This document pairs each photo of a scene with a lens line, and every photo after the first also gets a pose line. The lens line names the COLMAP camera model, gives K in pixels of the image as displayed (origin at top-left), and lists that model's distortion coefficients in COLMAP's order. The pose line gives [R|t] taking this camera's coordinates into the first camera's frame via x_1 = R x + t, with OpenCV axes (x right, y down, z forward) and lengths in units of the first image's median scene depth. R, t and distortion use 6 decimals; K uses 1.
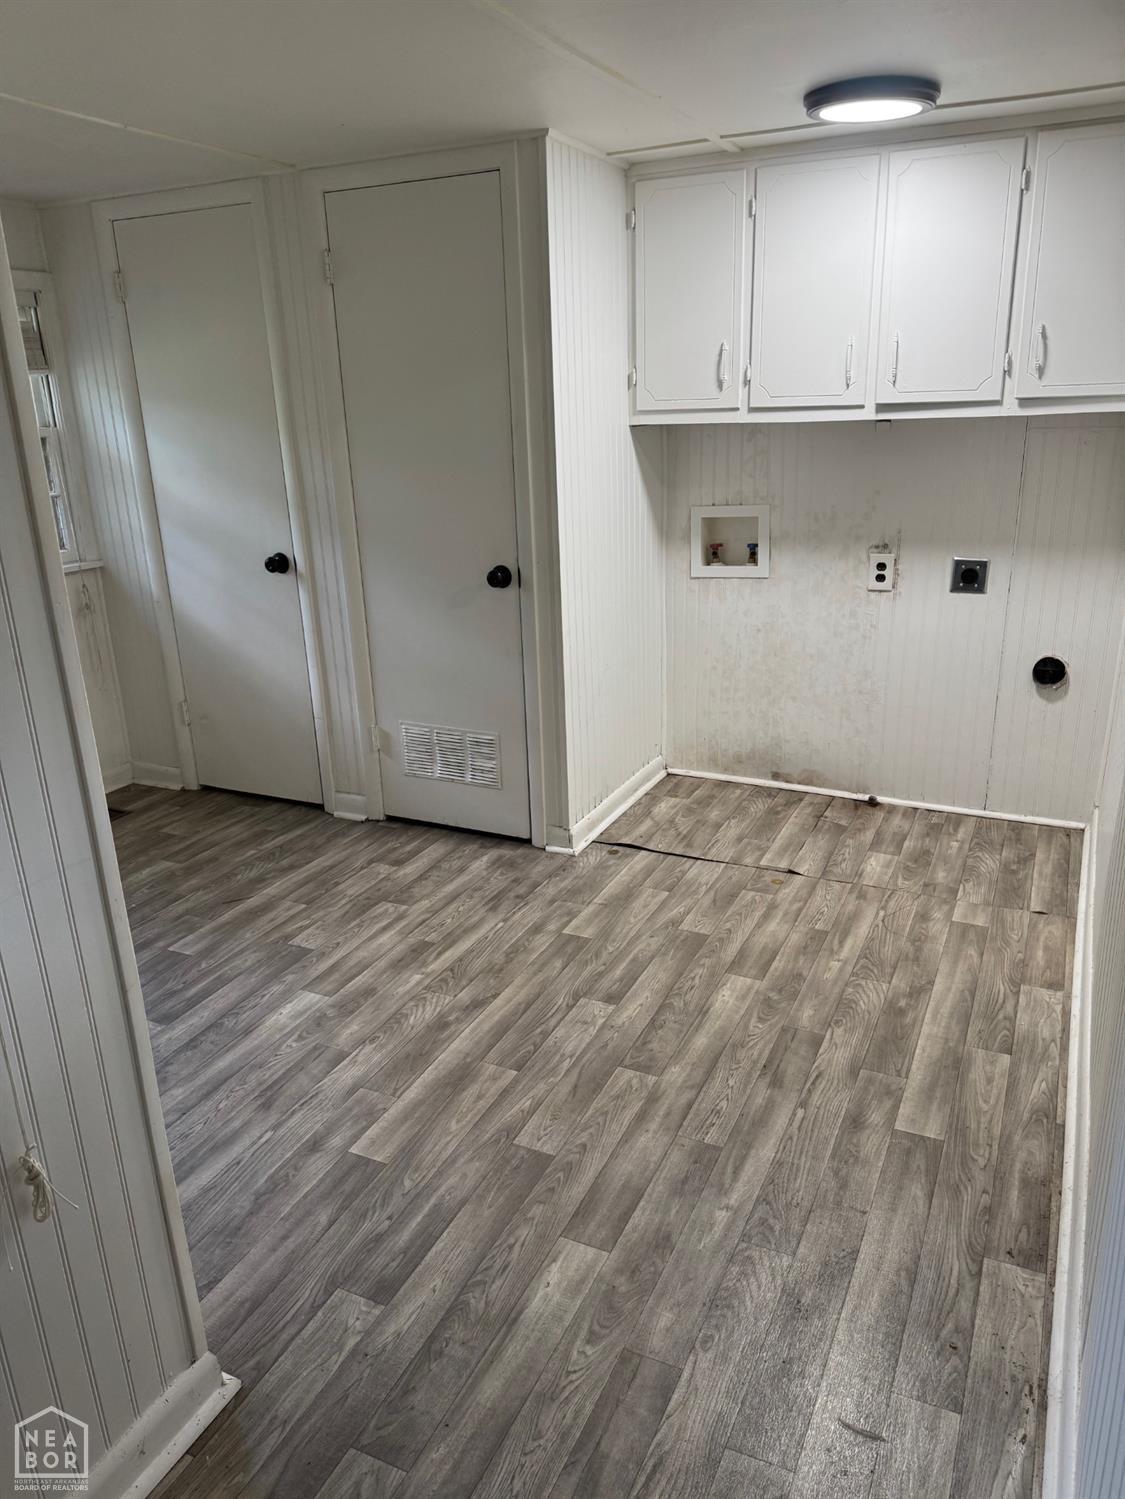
lens RADIAL K [[1071.9, 0, 573.2], [0, 1071.9, 750.5], [0, 0, 1]] dist [0.023483, -0.012296]
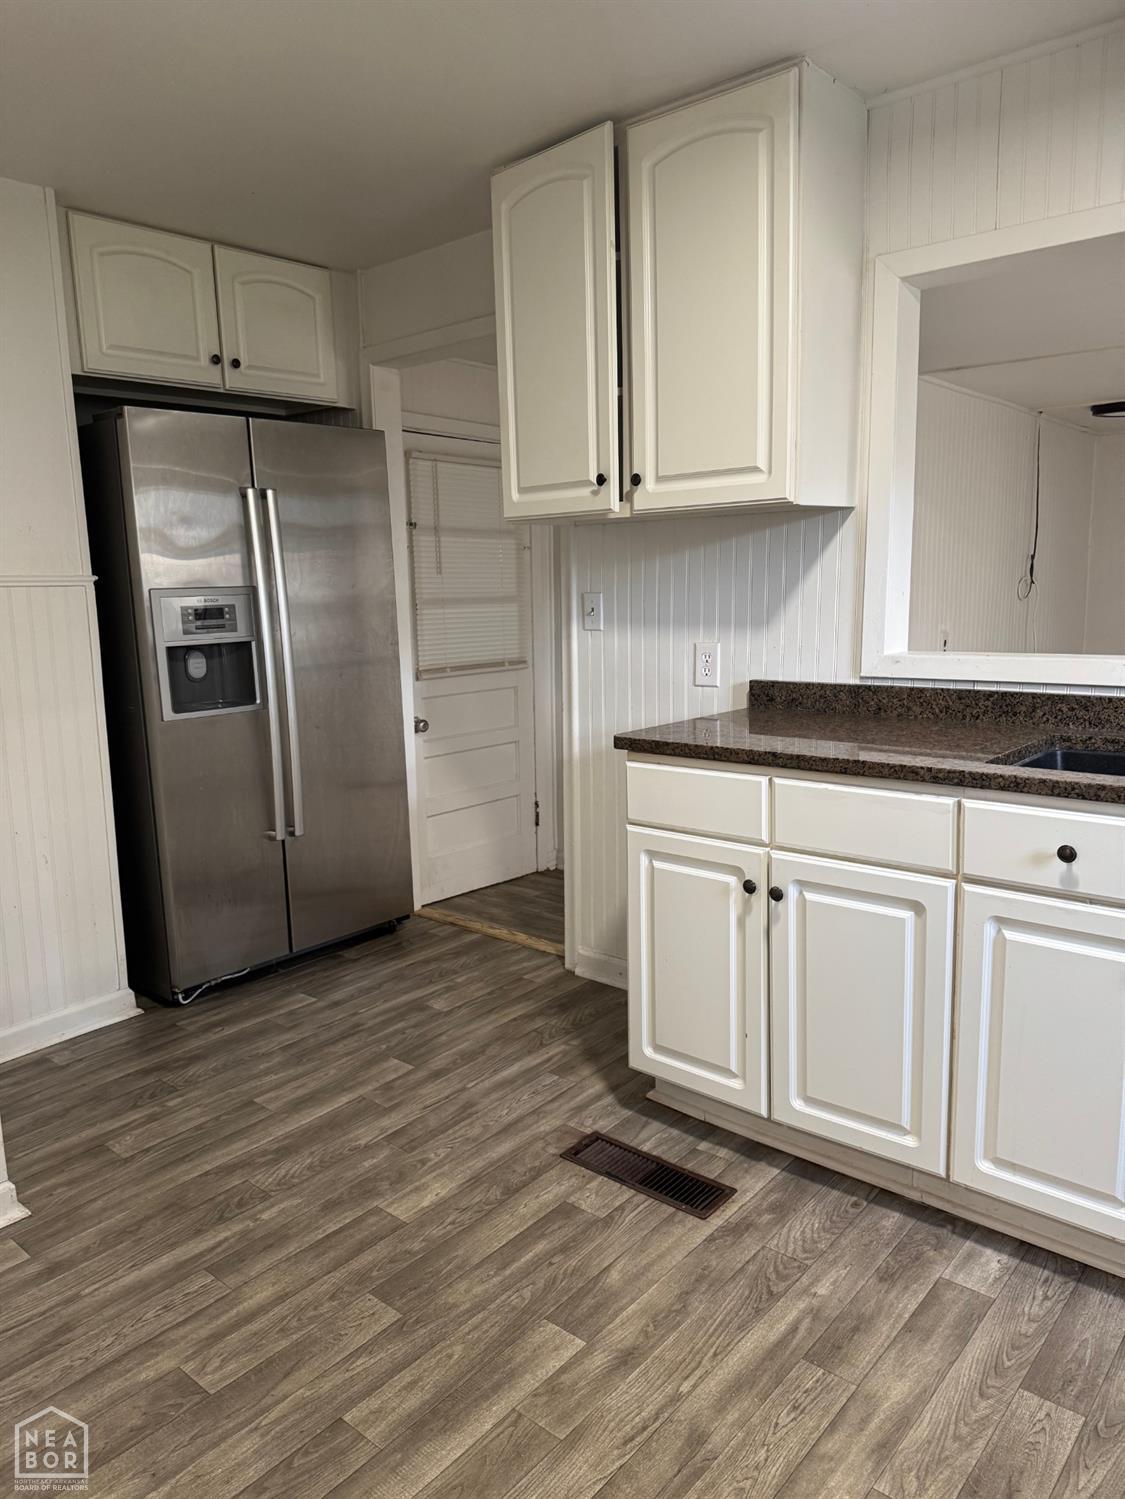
lens RADIAL K [[1071.9, 0, 558.1], [0, 1071.9, 747.1], [0, 0, 1]] dist [0.023483, -0.012296]
pose [[-0.962536, 0.022450, 0.270222, -0.628216], [0.144424, 0.885888, 0.440845, -0.450411], [-0.229489, 0.463356, -0.855942, 1.610064]]
